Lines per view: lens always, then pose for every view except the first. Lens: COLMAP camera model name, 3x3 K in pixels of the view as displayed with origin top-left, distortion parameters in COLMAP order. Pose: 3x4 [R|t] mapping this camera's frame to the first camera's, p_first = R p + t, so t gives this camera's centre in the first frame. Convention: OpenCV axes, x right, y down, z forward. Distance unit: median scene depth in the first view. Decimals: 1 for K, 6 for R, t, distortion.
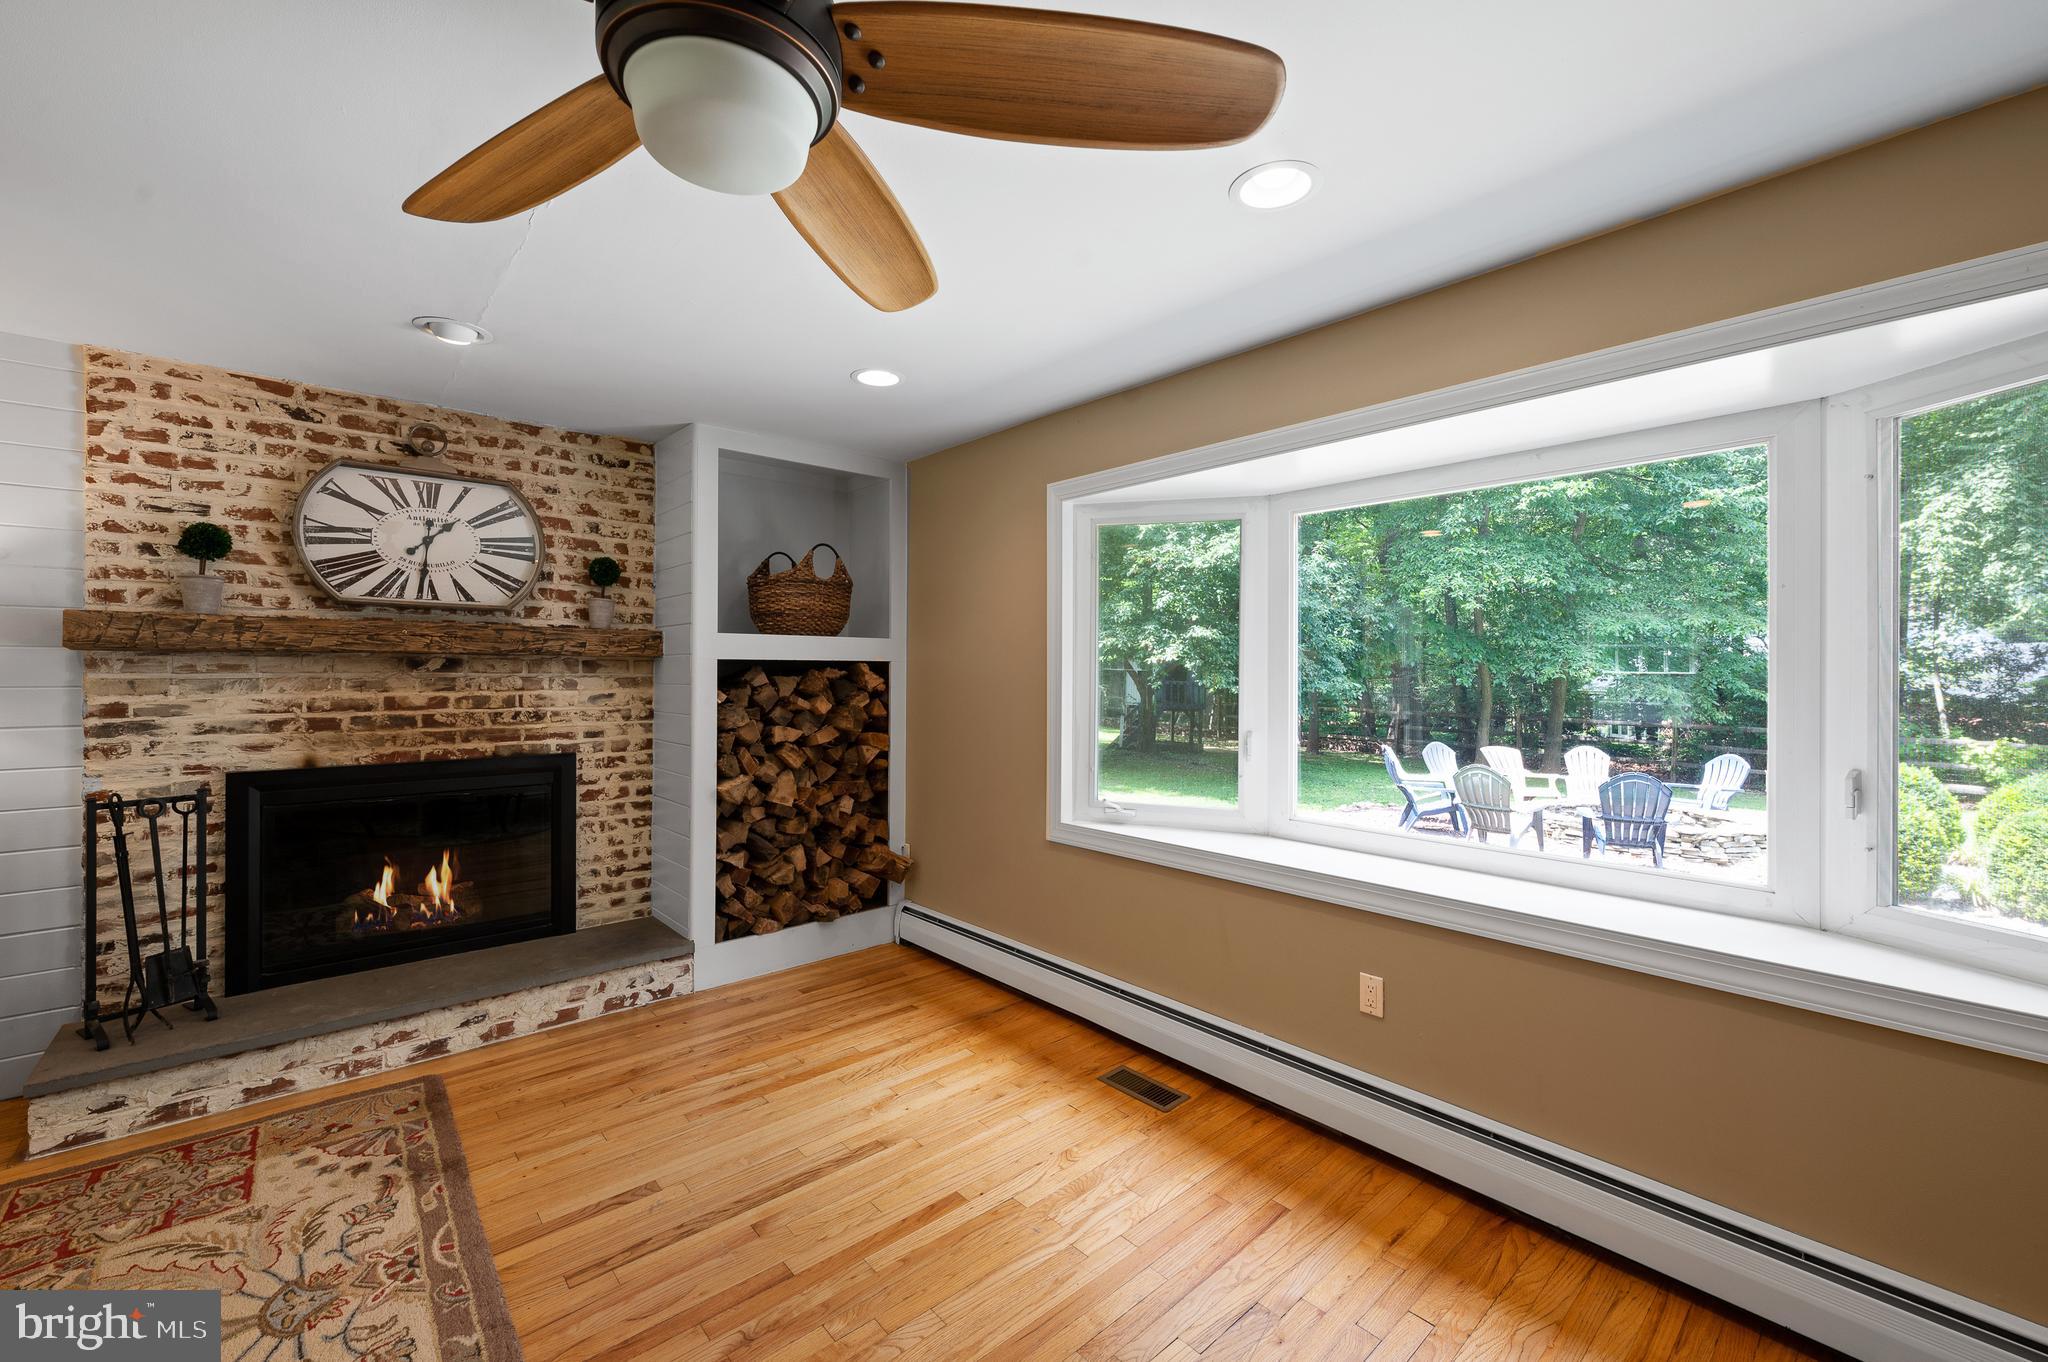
lens RADIAL K [[826.6, 0, 1027.7], [0, 826.6, 669.7], [0, 0, 1]] dist [-0.000600, -0.000426]
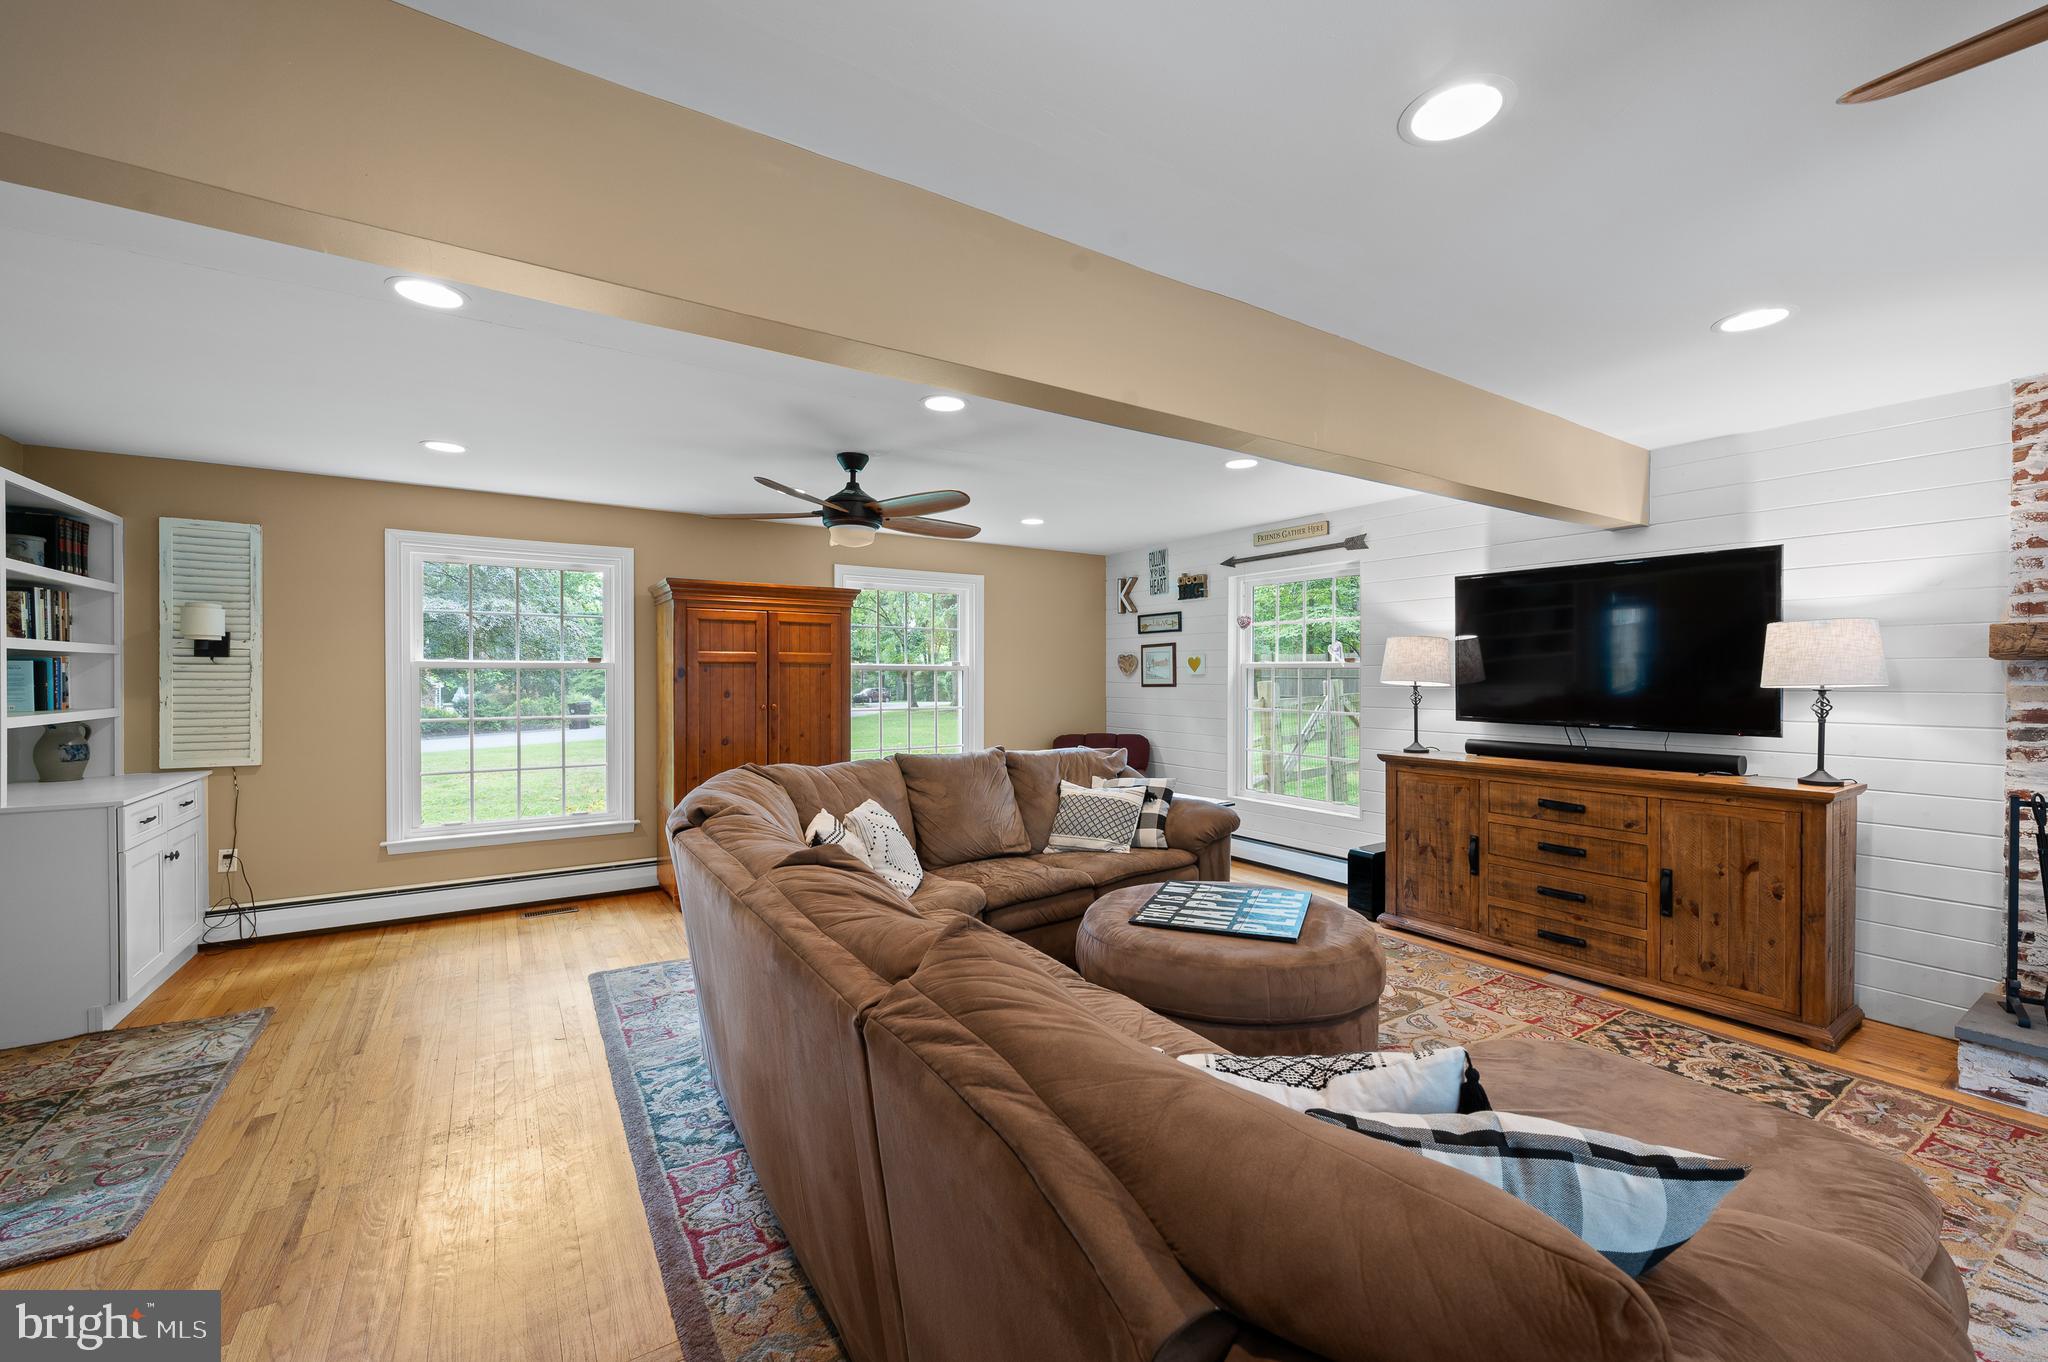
lens RADIAL K [[823.3, 0, 1025.3], [0, 823.3, 682.8], [0, 0, 1]] dist [-0.000503, -0.000104]
pose [[-0.142414, 0.006386, -0.989787, 0.106129], [-0.001154, 0.999977, 0.006618, 0.000726], [0.989806, 0.002085, -0.142404, -0.116549]]
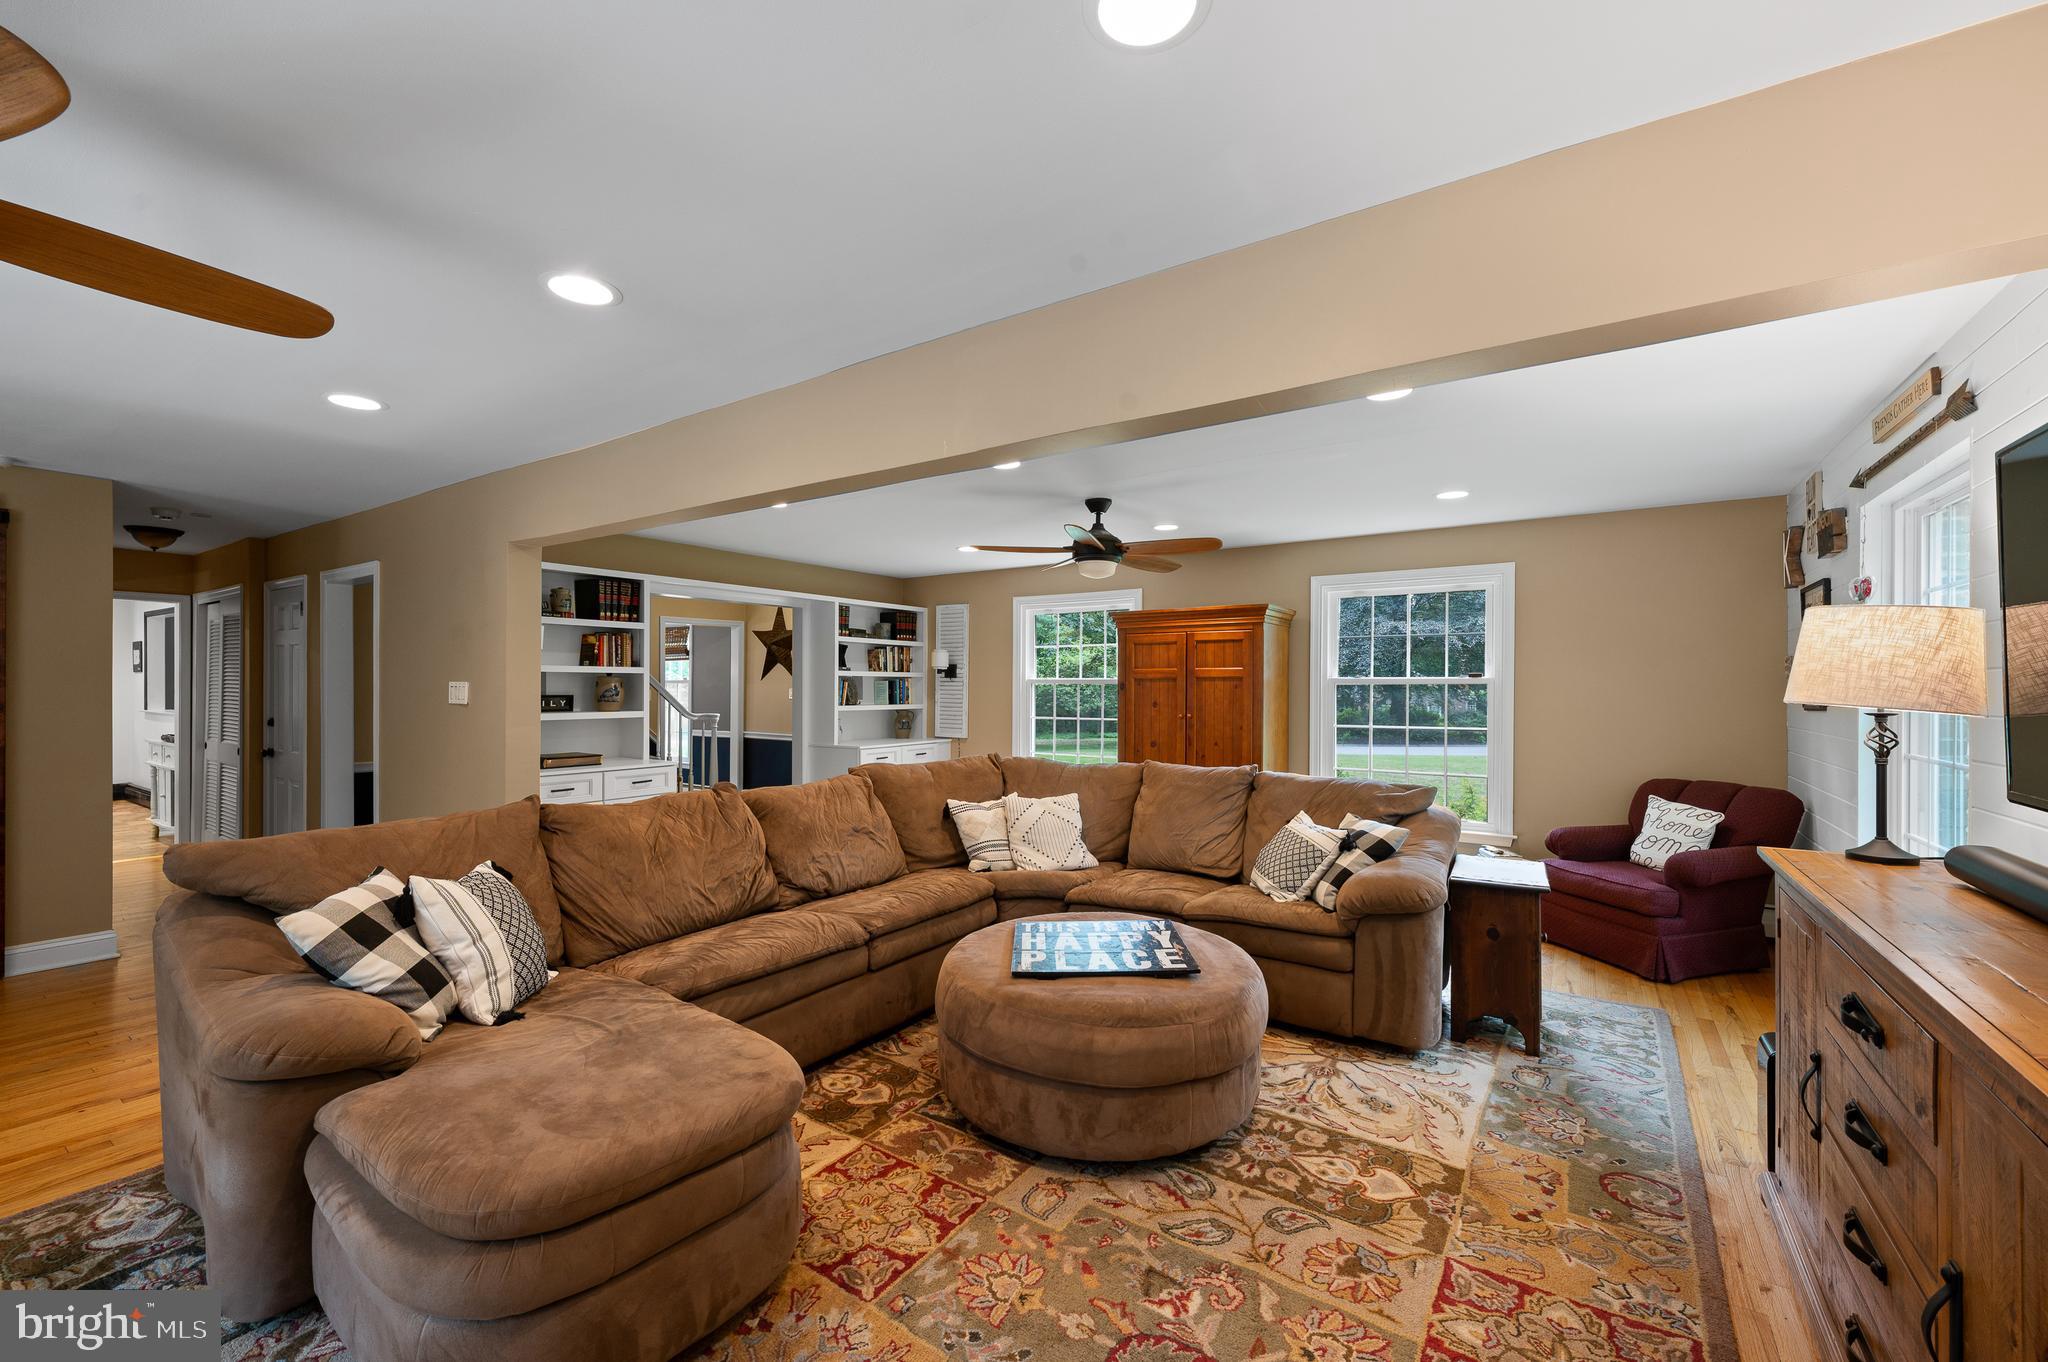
lens RADIAL K [[823.3, 0, 1025.3], [0, 823.3, 682.8], [0, 0, 1]] dist [-0.000503, -0.000104]
pose [[-0.967326, -0.007374, -0.253427, -0.581530], [-0.005882, 0.999961, -0.006644, -0.001696], [0.253466, -0.004936, -0.967332, 0.803574]]
